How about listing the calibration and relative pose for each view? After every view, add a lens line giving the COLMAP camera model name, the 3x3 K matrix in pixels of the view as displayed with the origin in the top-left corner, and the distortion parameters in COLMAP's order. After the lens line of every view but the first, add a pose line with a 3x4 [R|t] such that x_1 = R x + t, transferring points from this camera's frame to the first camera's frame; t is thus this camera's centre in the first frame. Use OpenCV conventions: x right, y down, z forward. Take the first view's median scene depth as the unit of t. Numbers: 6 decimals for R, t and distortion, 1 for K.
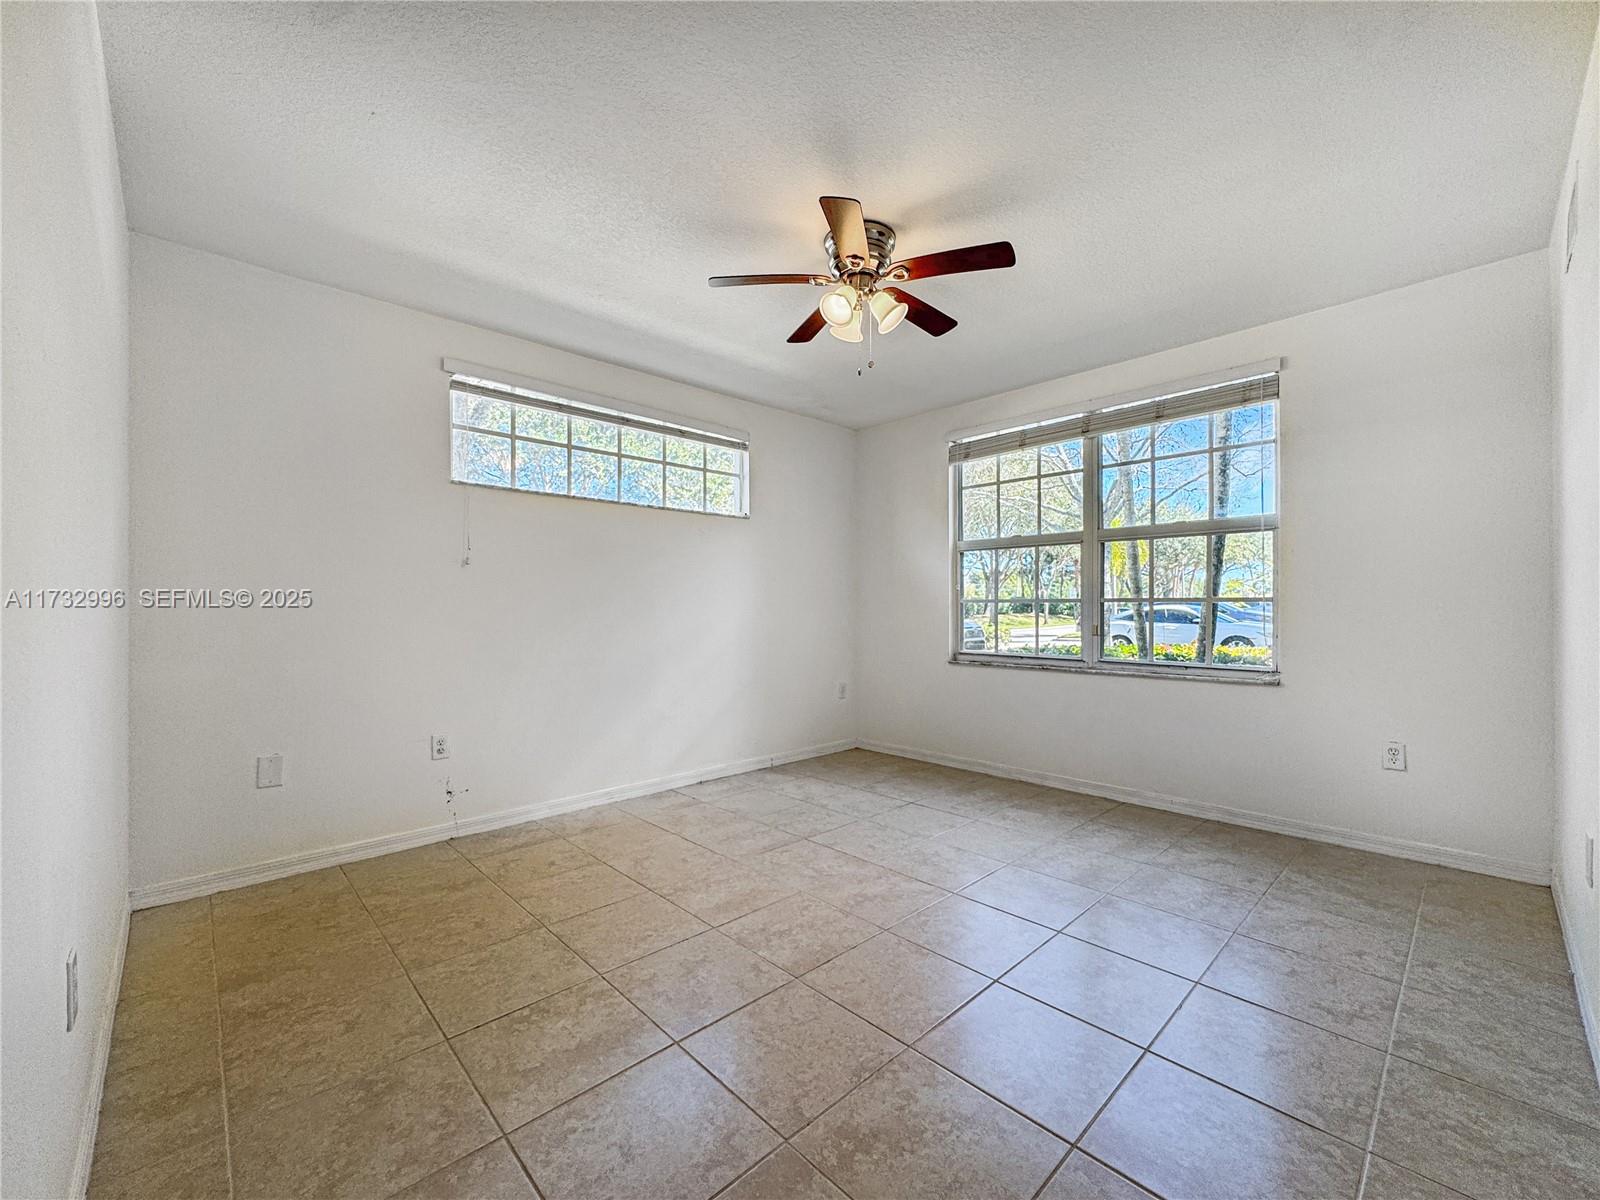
lens RADIAL K [[652.2, 0, 808.4], [0, 652.2, 599.8], [0, 0, 1]] dist [-0.002116, -0.000326]
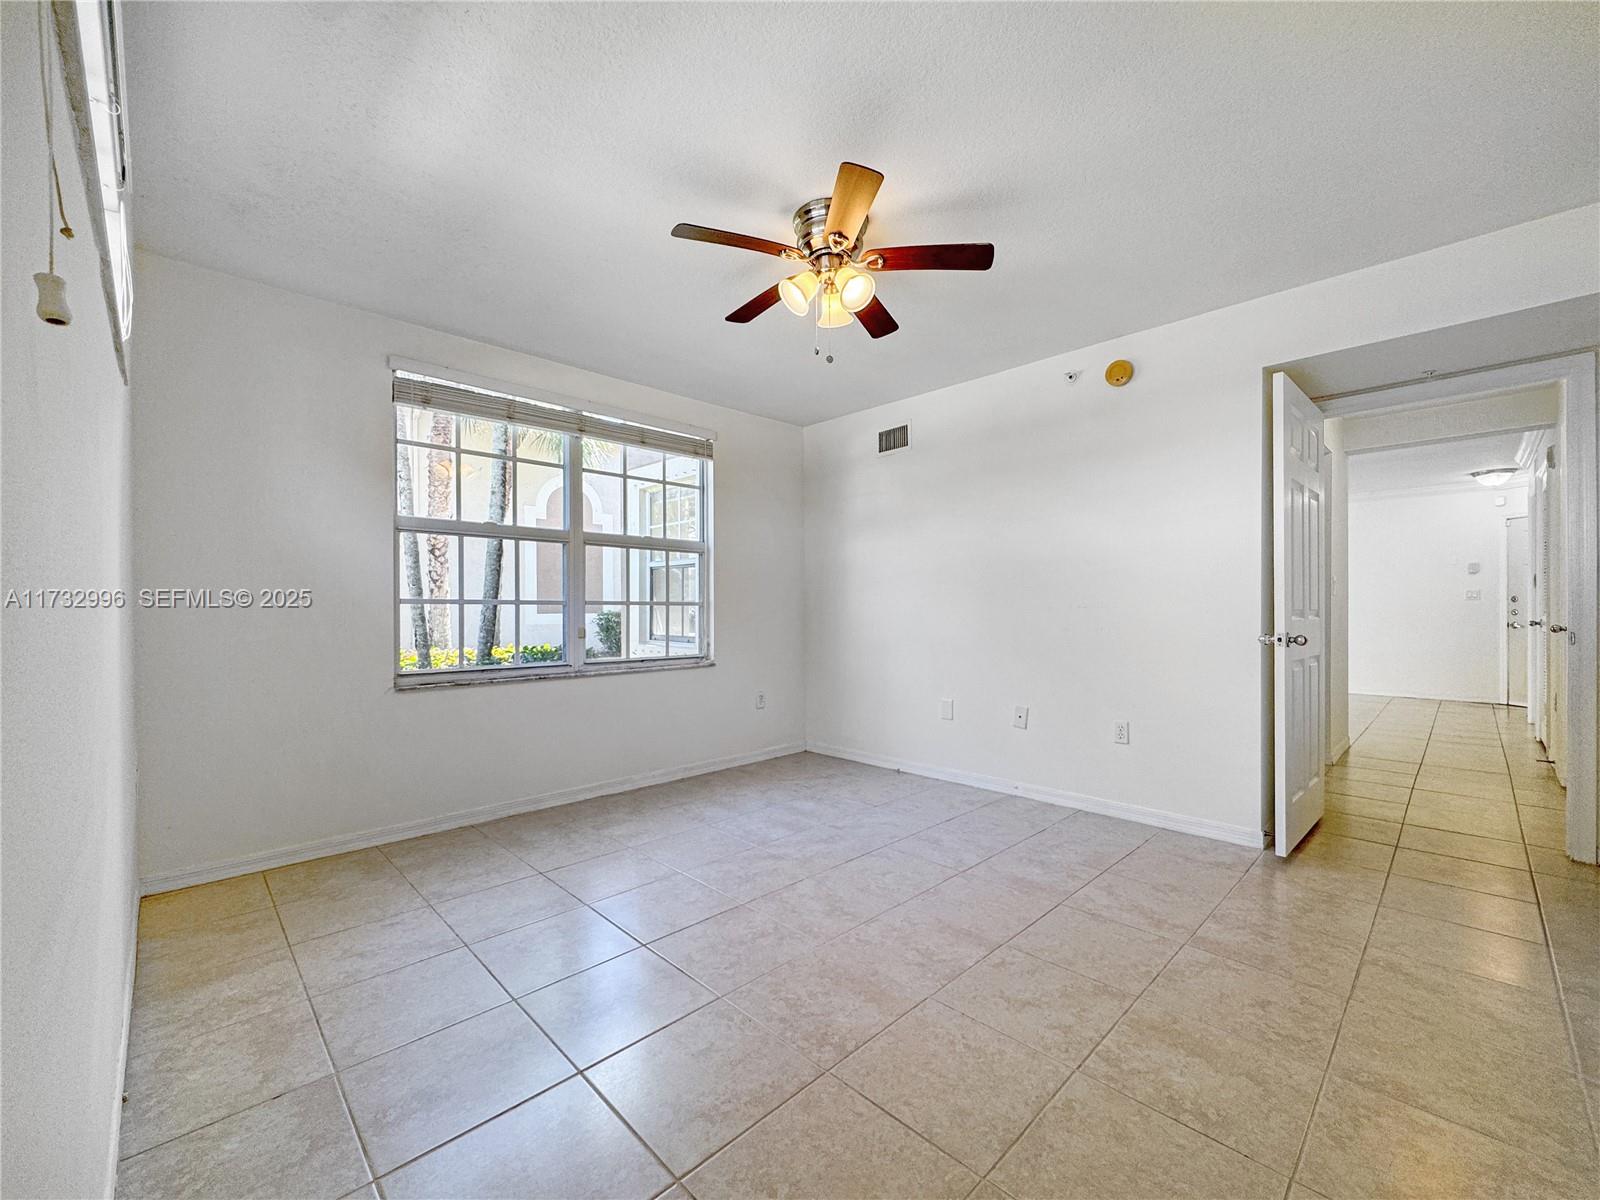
lens RADIAL K [[652.2, 0, 808.4], [0, 652.2, 599.8], [0, 0, 1]] dist [-0.002116, -0.000326]
pose [[-0.011250, 0.016527, 0.999800, -0.644526], [-0.006815, 0.999839, -0.016604, 0.012704], [-0.999913, -0.007000, -0.011135, 0.773808]]
